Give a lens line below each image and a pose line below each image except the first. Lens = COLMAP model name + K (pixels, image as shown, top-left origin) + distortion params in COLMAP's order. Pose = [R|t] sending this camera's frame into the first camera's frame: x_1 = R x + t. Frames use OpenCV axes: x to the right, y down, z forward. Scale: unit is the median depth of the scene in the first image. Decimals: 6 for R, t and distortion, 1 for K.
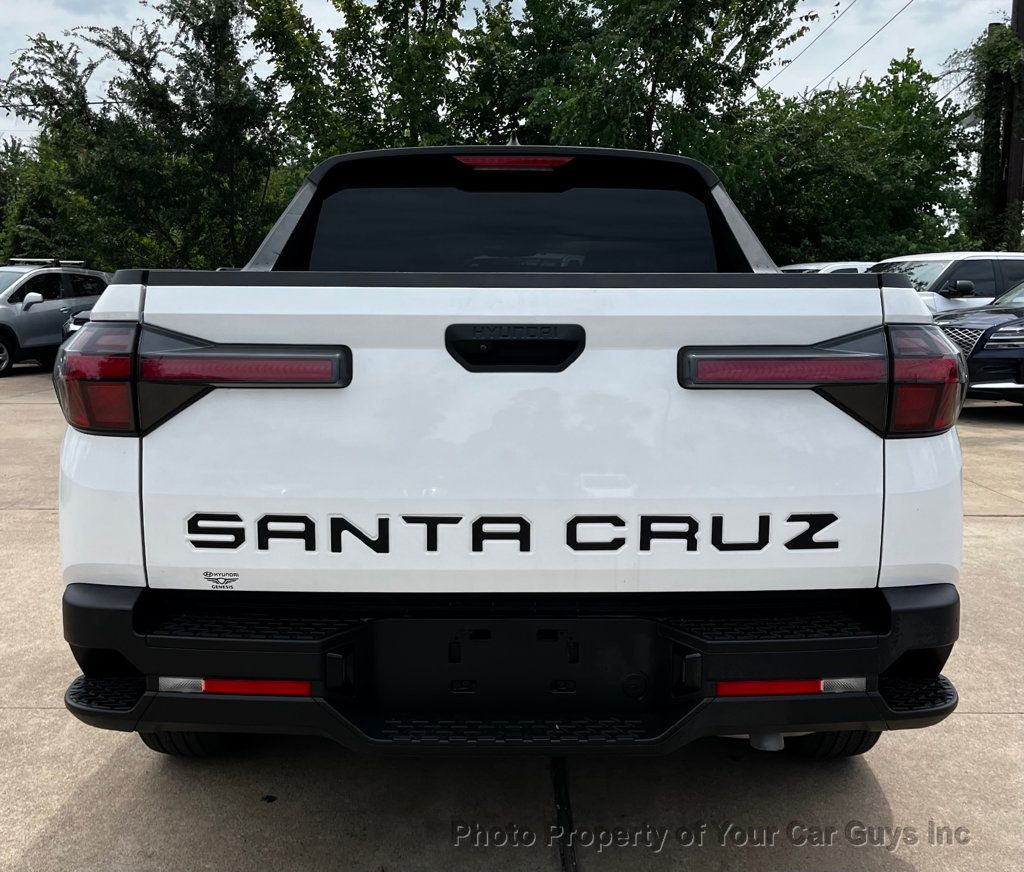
lens RADIAL K [[1068.3, 0, 526.3], [0, 1068.3, 425.7], [0, 0, 1]] dist [0.027449, 0.000000]
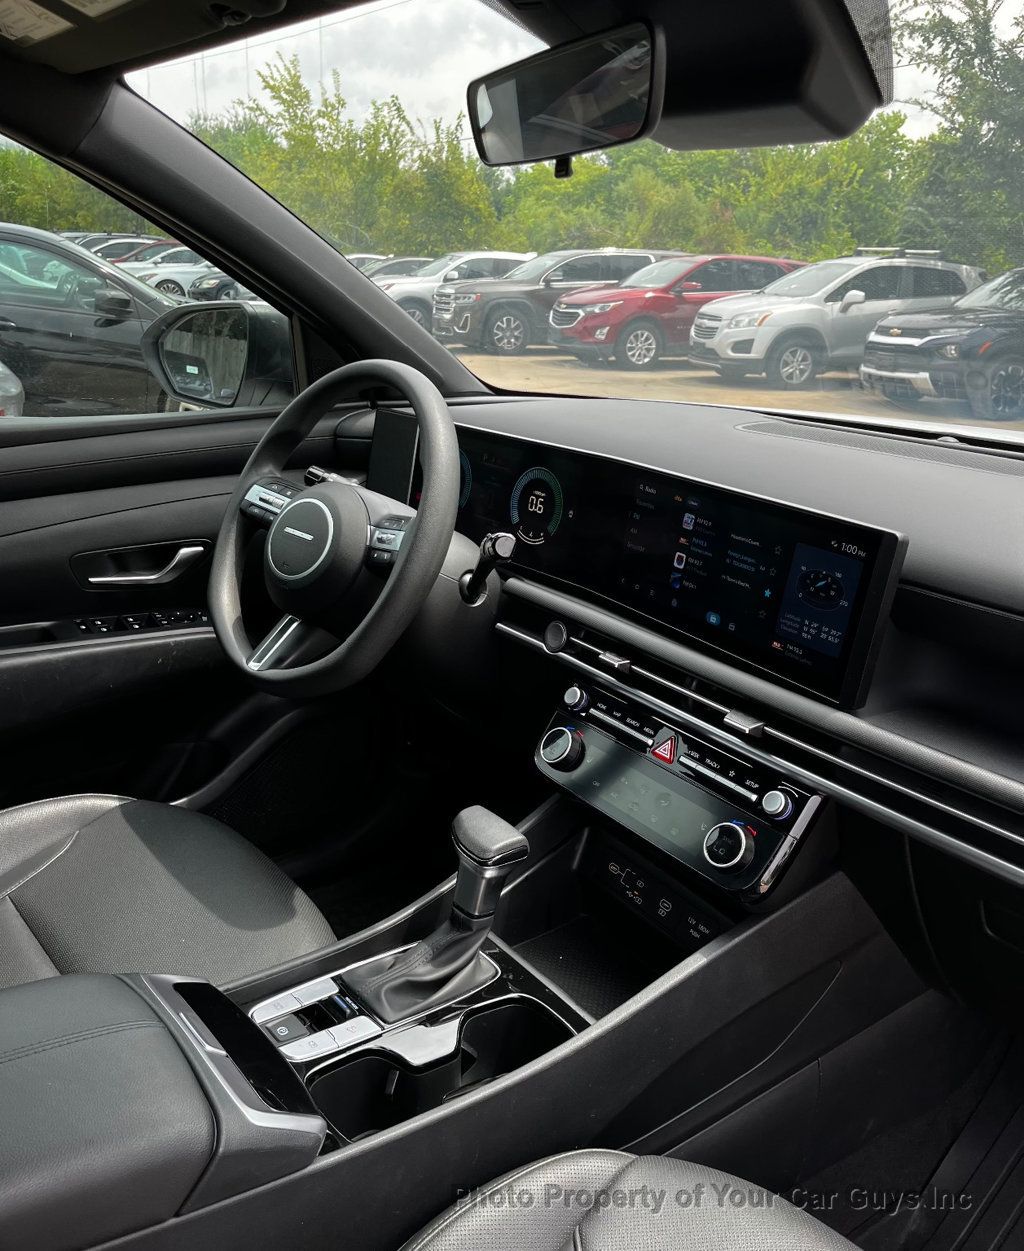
lens RADIAL K [[1053.3, 0, 511.5], [0, 1053.3, 596.1], [0, 0, 1]] dist [0.053659, -0.077482]
pose [[0.623316, 0.246801, -0.742001, 0.057098], [-0.126207, 0.968198, 0.216018, -0.059733], [0.771718, -0.041002, 0.634642, 0.412367]]
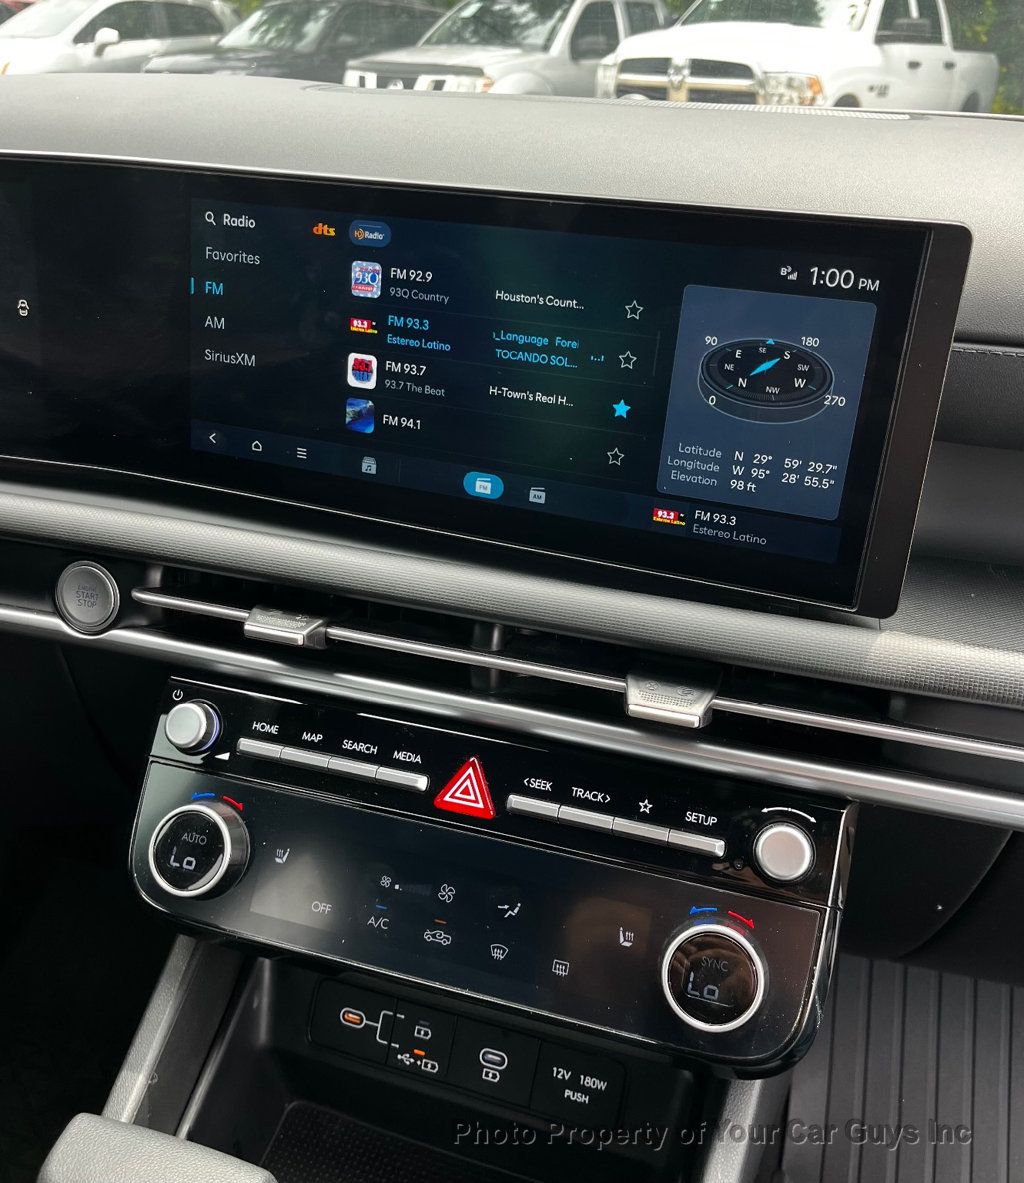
lens RADIAL K [[1081.5, 0, 517.9], [0, 1081.5, 564.7], [0, 0, 1]] dist [0.002478, 0.000000]
pose [[0.968850, 0.127747, -0.212157, 0.009285], [-0.053962, 0.945000, 0.322589, -0.050849], [0.241698, -0.301092, 0.922456, 0.444940]]
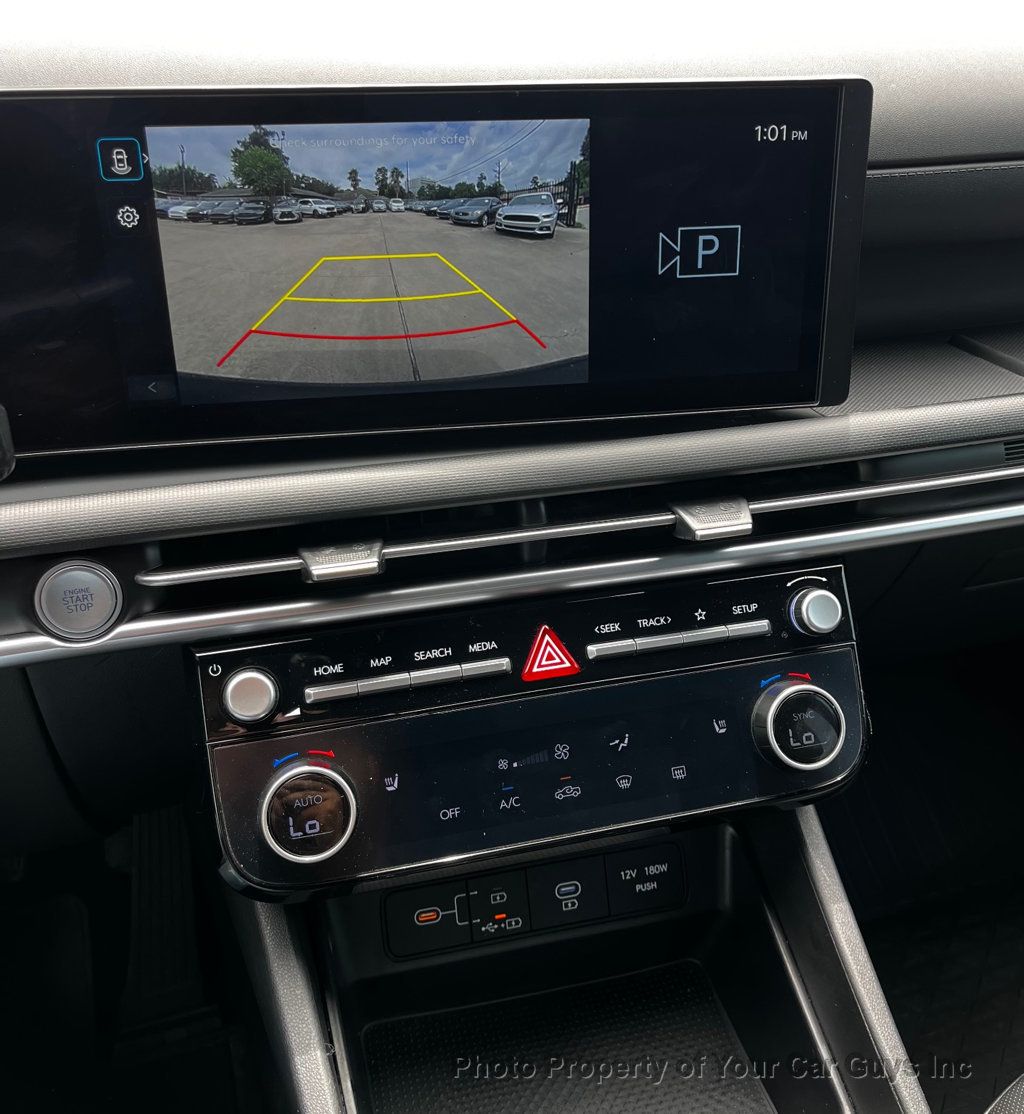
lens RADIAL K [[1049.1, 0, 521.4], [0, 1049.1, 488.9], [0, 0, 1]] dist [0.005044, 0.000000]
pose [[0.958787, -0.135350, 0.249816, -0.012451], [0.032752, 0.926032, 0.376022, -0.051774], [-0.282232, -0.352343, 0.892300, 0.444482]]
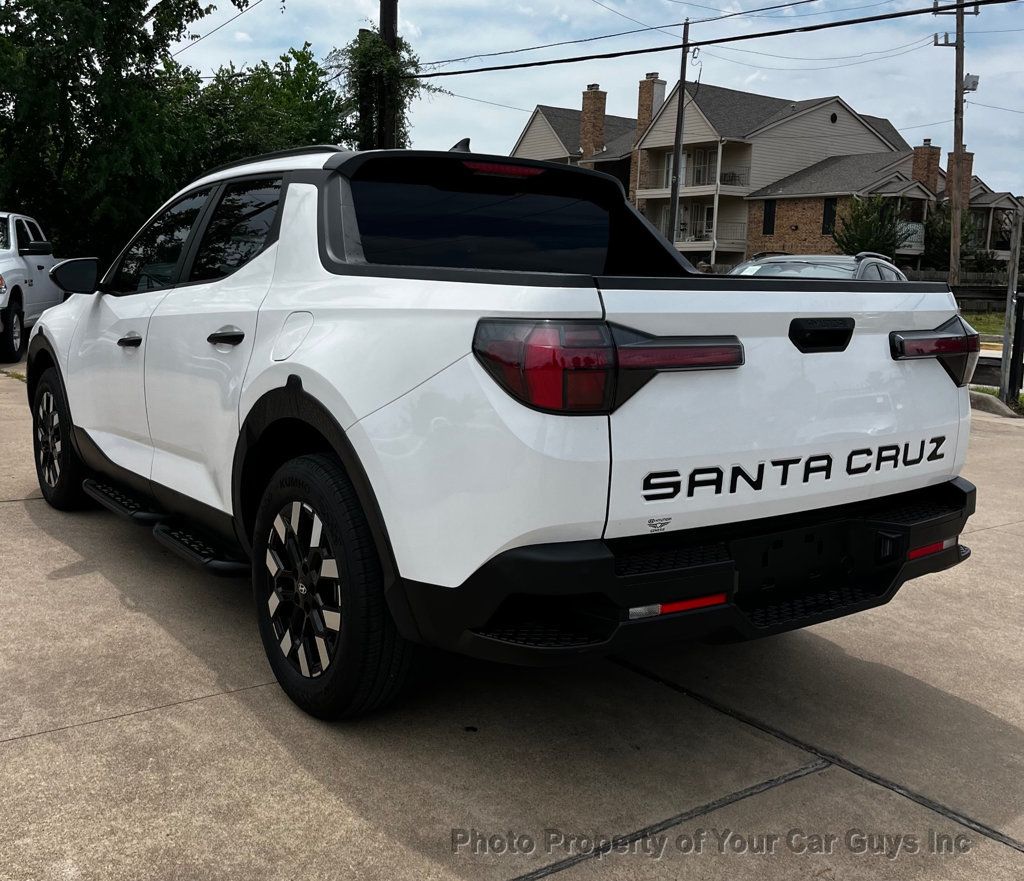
lens RADIAL K [[1020.4, 0, 486.3], [0, 1020.4, 424.1], [0, 0, 1]] dist [0.038167, 0.000000]
pose [[0.828446, -0.067441, 0.555994, -0.193129], [0.046128, 0.997567, 0.052270, -0.007928], [-0.558166, -0.017656, 0.829541, 0.021365]]
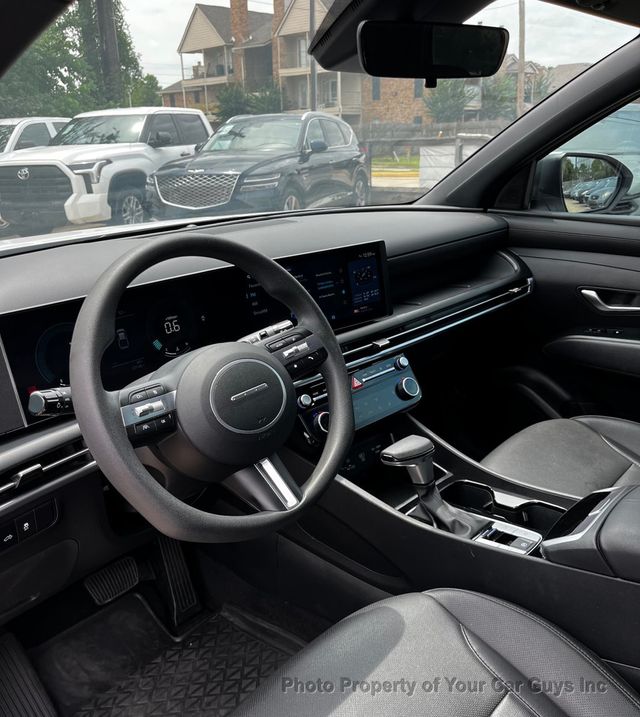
lens RADIAL K [[661.2, 0, 312.2], [0, 661.2, 393.2], [0, 0, 1]] dist [0.020914, 0.000000]
pose [[0.691707, -0.289914, 0.661431, -0.084683], [0.124806, 0.950092, 0.285918, -0.060580], [-0.711312, -0.115221, 0.693368, 0.406192]]
